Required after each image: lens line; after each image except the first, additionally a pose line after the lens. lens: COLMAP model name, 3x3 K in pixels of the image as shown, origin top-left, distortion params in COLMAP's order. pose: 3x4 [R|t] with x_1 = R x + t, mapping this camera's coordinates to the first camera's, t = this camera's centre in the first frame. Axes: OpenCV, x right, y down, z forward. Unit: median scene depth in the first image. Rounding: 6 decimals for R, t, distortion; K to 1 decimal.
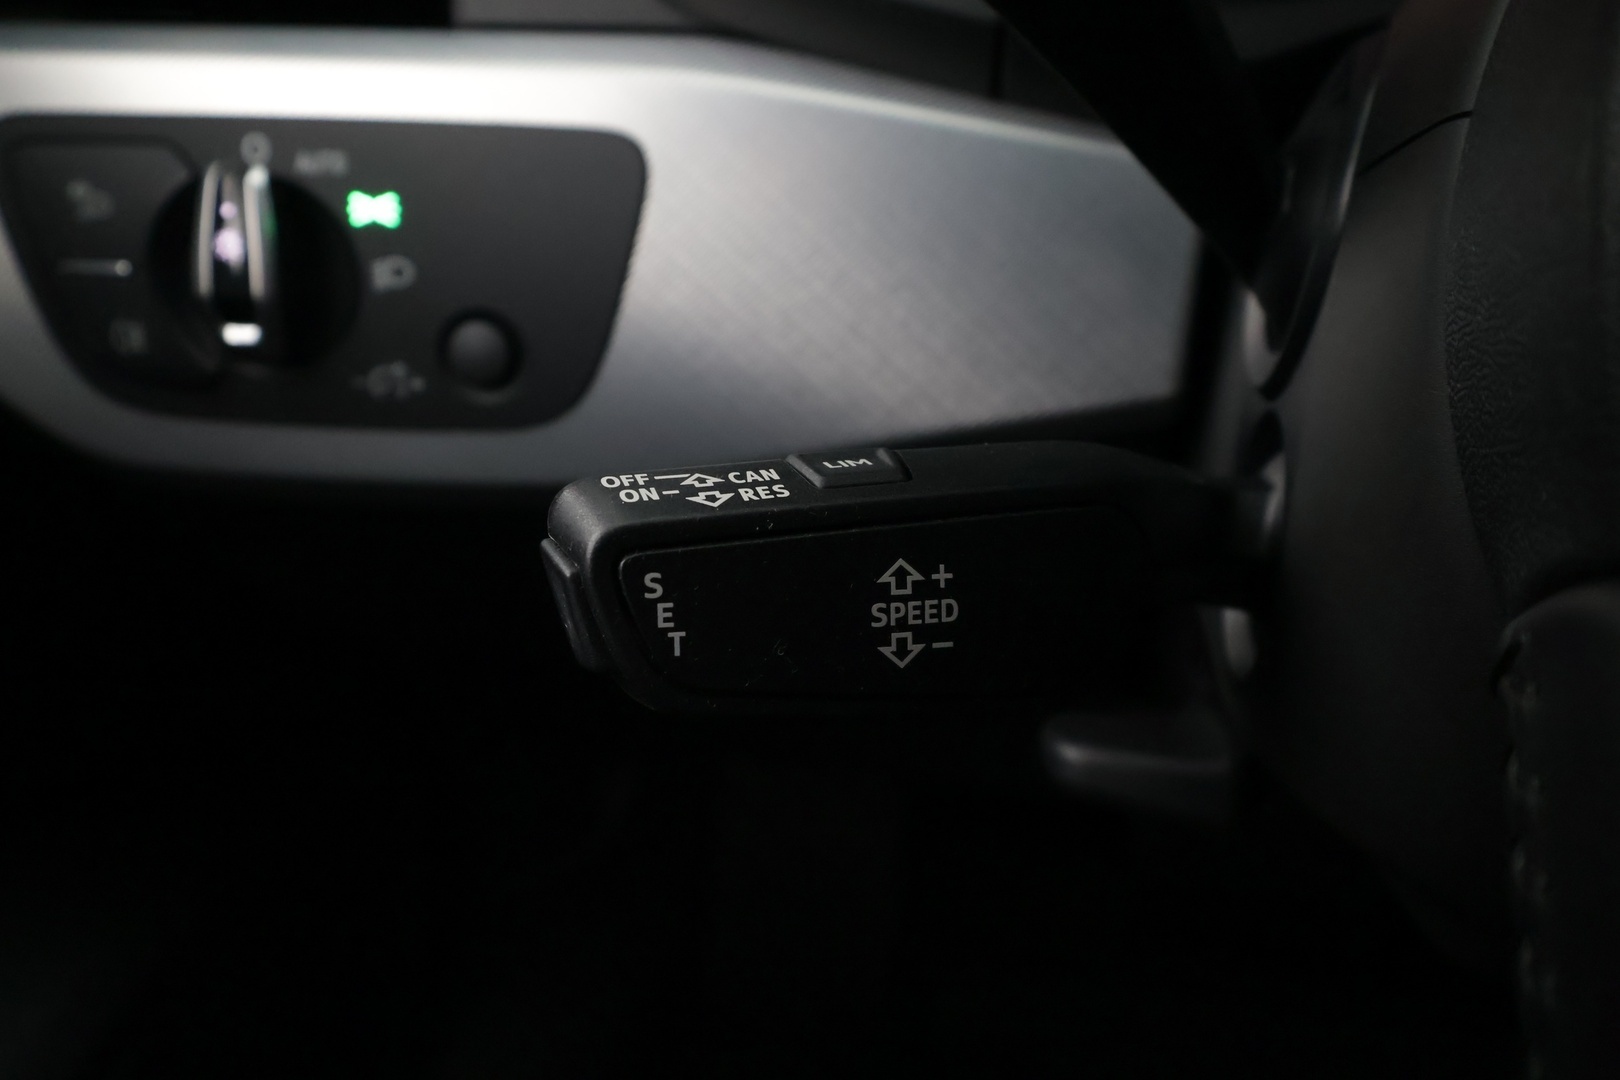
lens RADIAL K [[1278.6, 0, 825.4], [0, 1278.6, 535.2], [0, 0, 1]] dist [-0.005006, 0.011477]
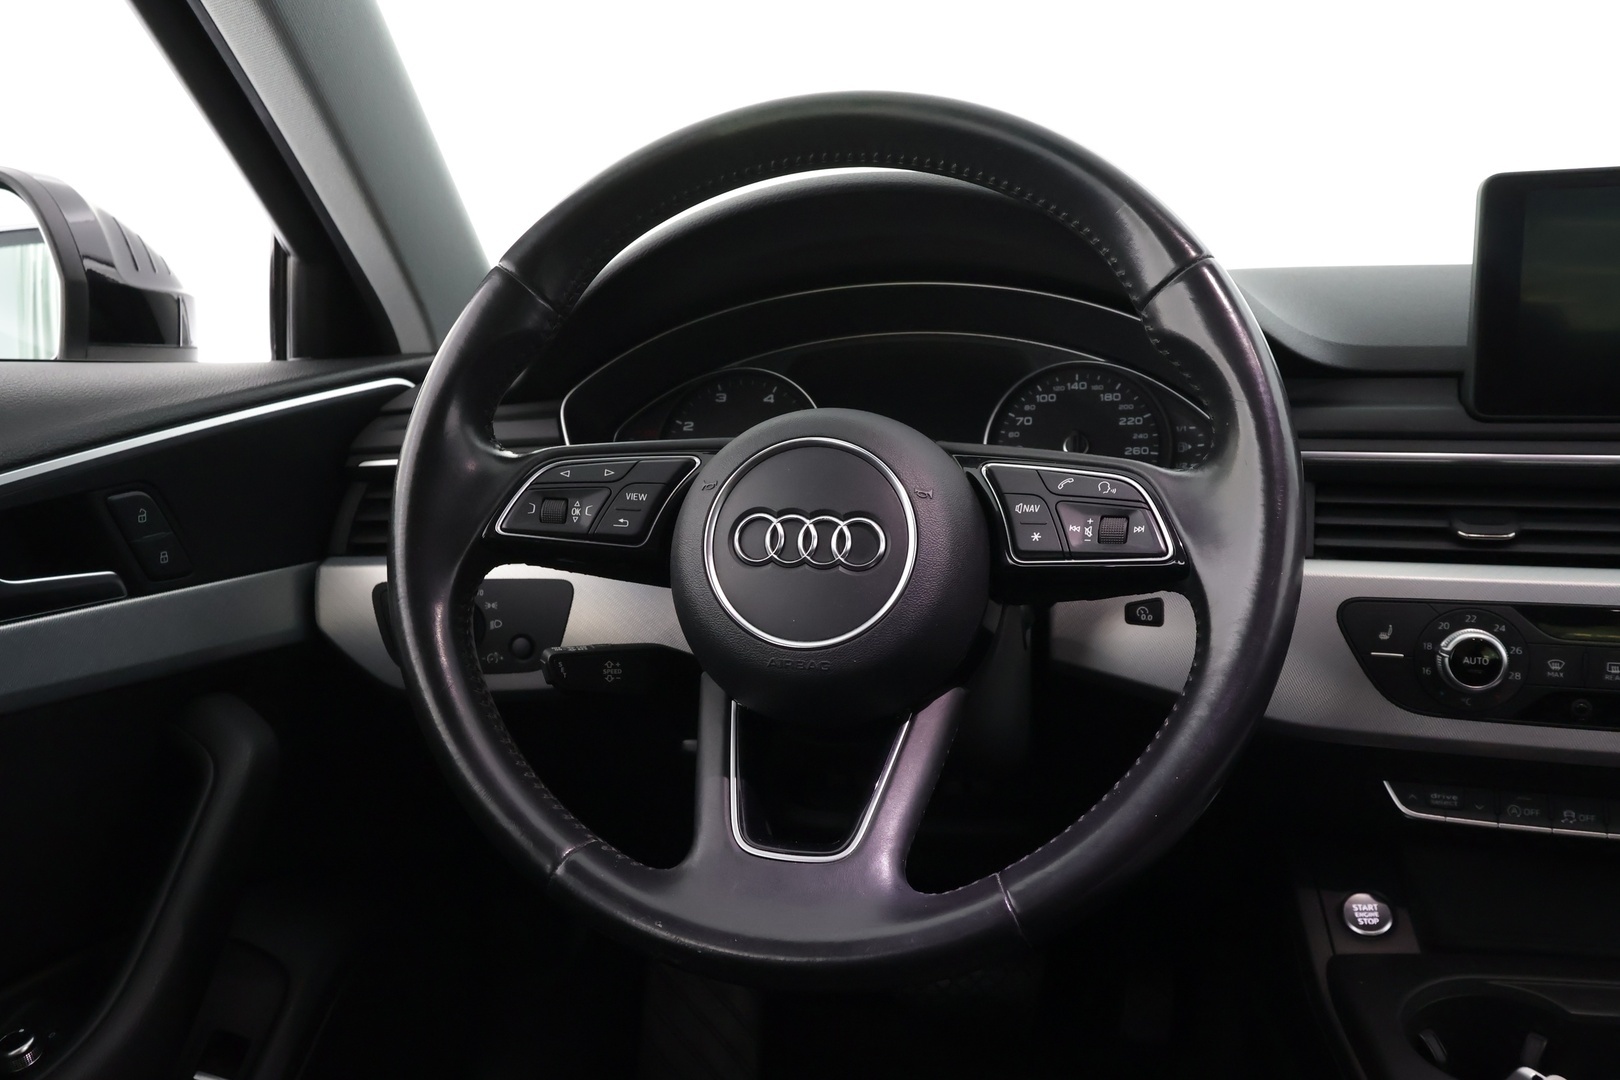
lens RADIAL K [[1278.6, 0, 825.4], [0, 1278.6, 535.2], [0, 0, 1]] dist [-0.005006, 0.011477]
pose [[0.998968, -0.044875, 0.007039, 0.899476], [0.044832, 0.949138, -0.311654, 1.161621], [0.007305, 0.311647, 0.950170, -3.974159]]
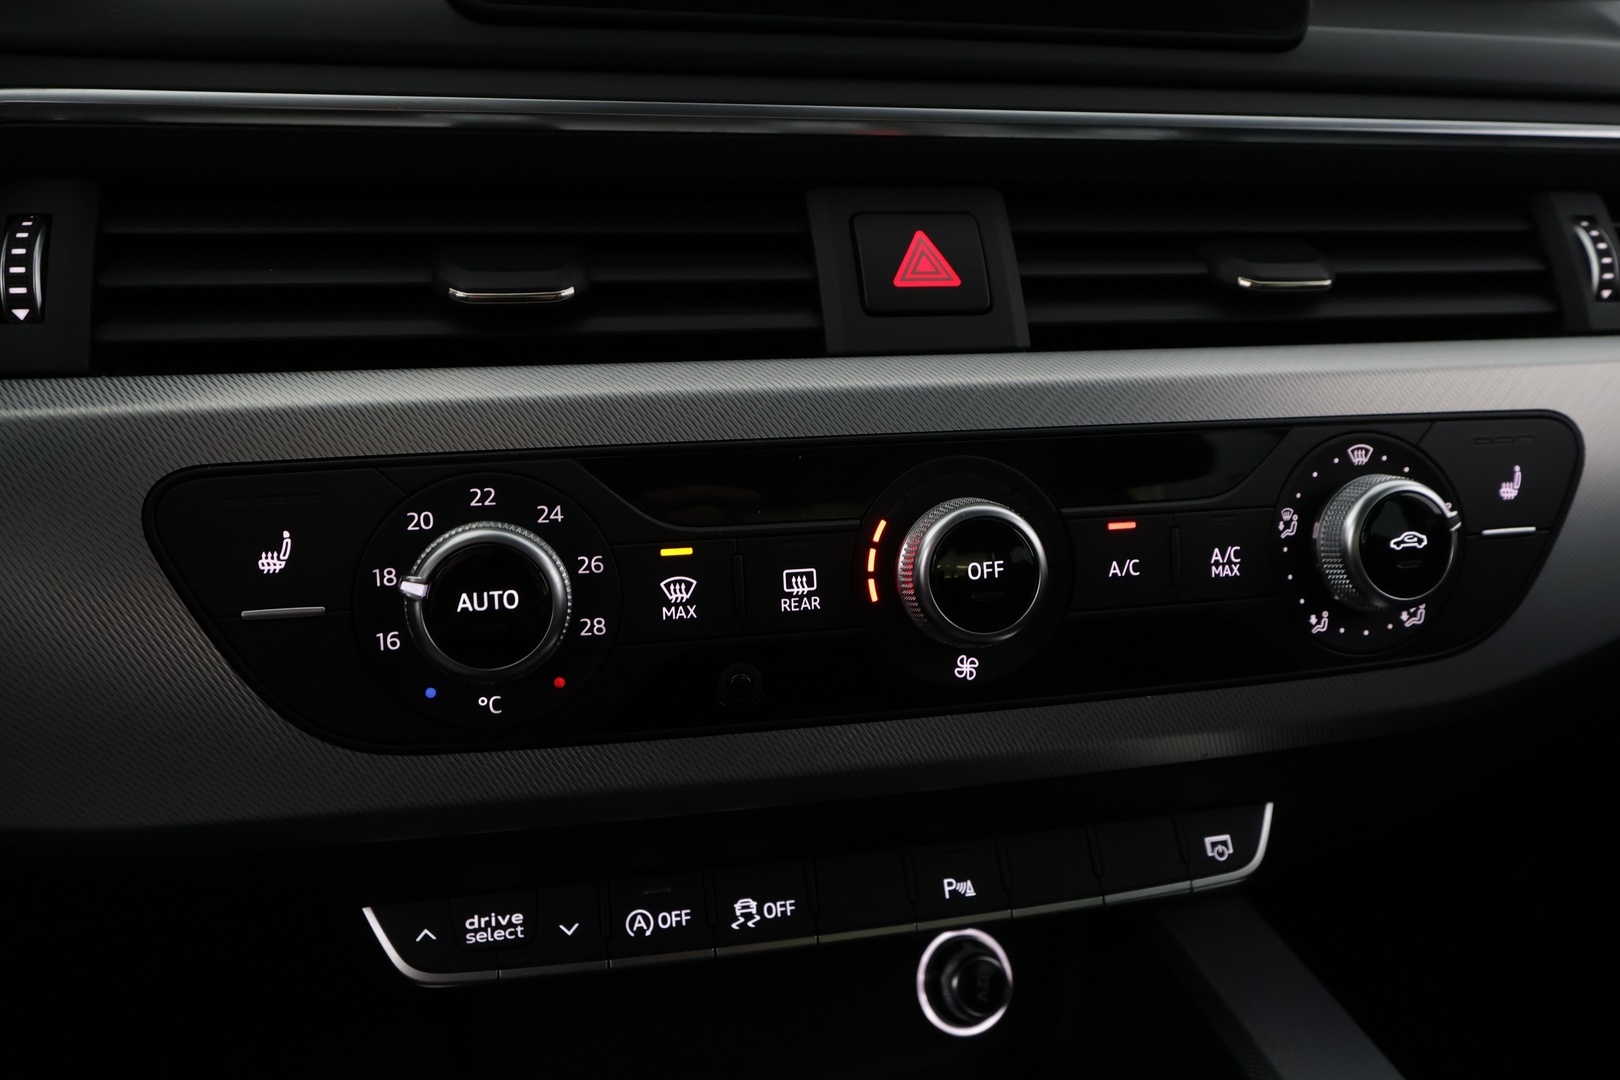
lens RADIAL K [[1278.6, 0, 825.4], [0, 1278.6, 535.2], [0, 0, 1]] dist [-0.005006, 0.011477]
pose [[0.846559, -0.128805, 0.516476, 2.884172], [0.269192, 0.940656, -0.206642, 0.630159], [-0.459210, 0.313966, 0.830994, -0.944096]]
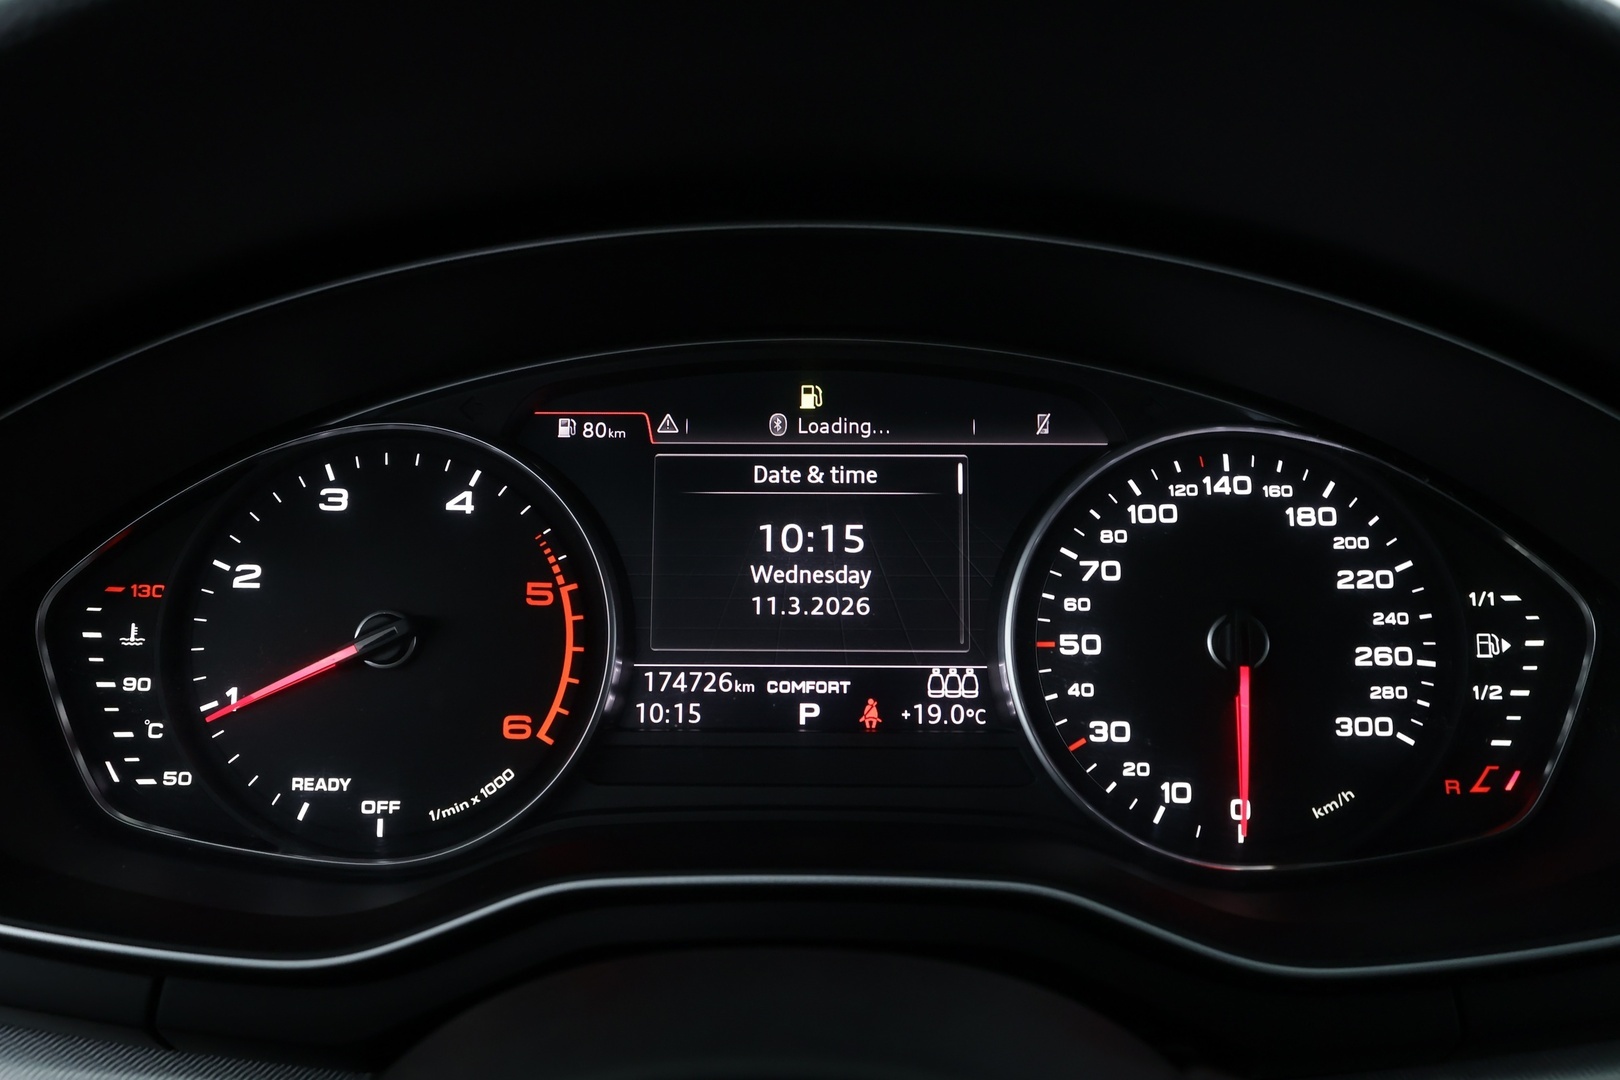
lens RADIAL K [[1278.6, 0, 825.4], [0, 1278.6, 535.2], [0, 0, 1]] dist [-0.005006, 0.011477]
pose [[0.979234, -0.067514, 0.191159, 0.913907], [0.107658, 0.972156, -0.208142, -0.869363], [-0.171784, 0.224399, 0.959237, -0.575733]]
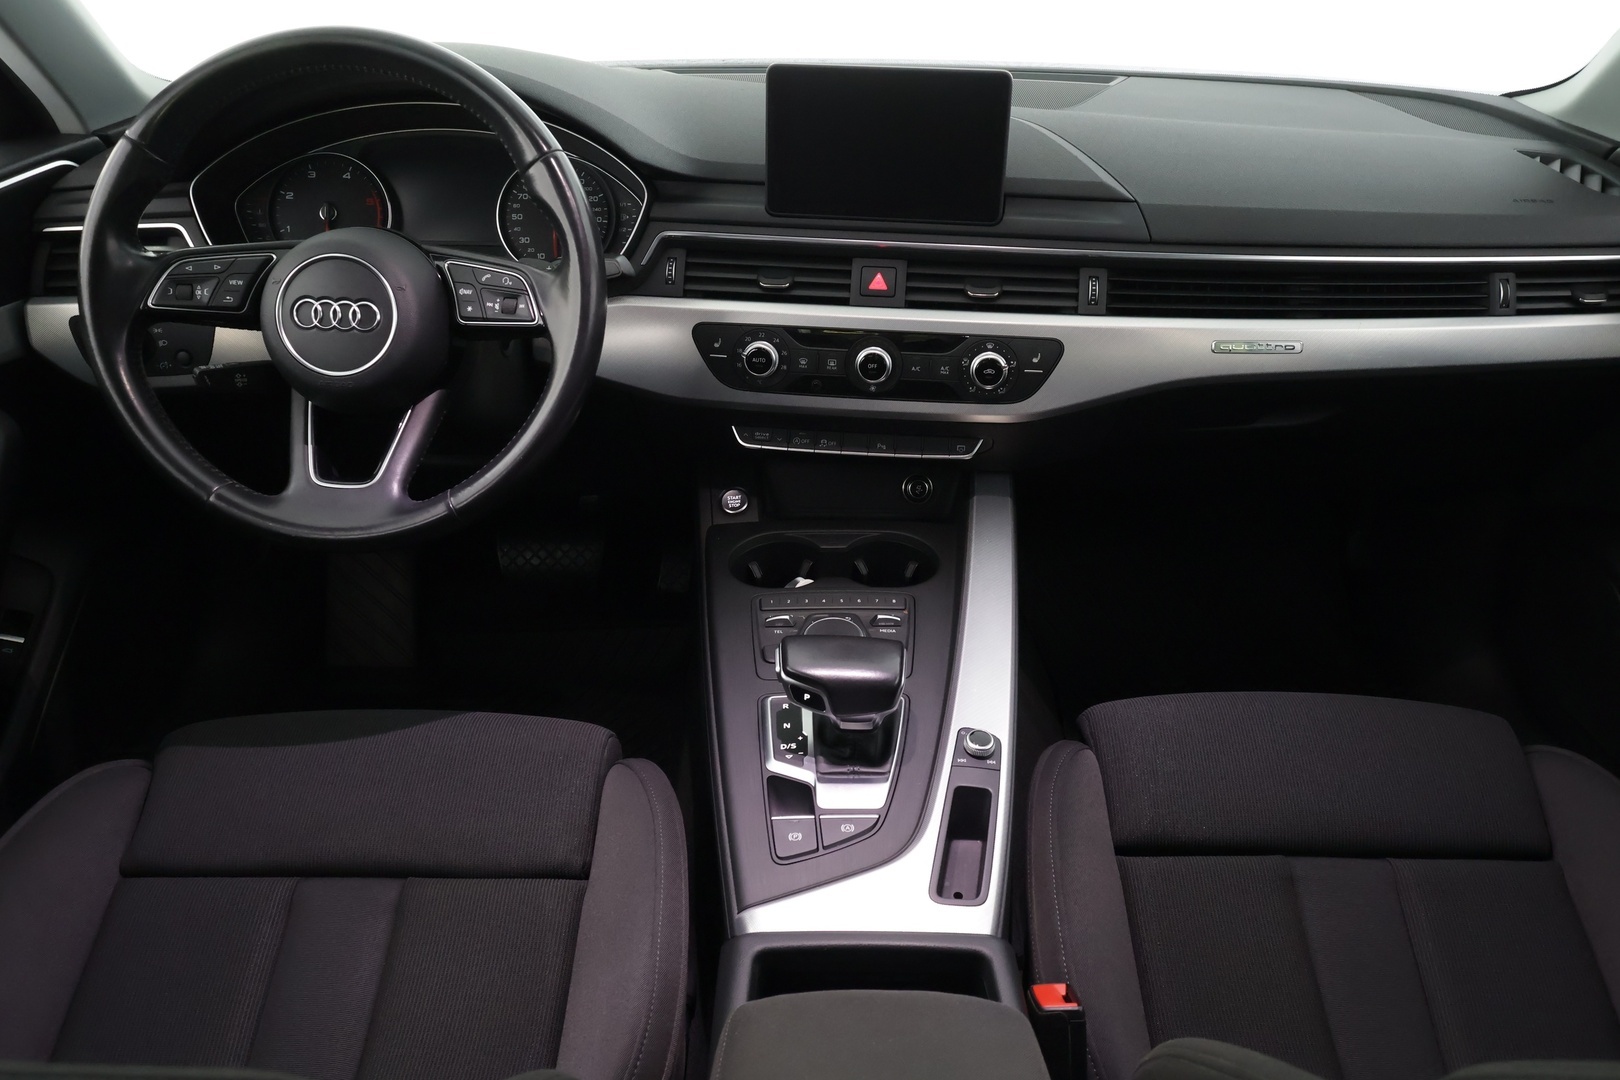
lens RADIAL K [[1278.6, 0, 825.4], [0, 1278.6, 535.2], [0, 0, 1]] dist [-0.005006, 0.011477]
pose [[0.978473, -0.097926, 0.181660, 2.164159], [0.100988, 0.994858, -0.007659, 1.500921], [-0.179976, 0.025840, 0.983332, -7.772176]]
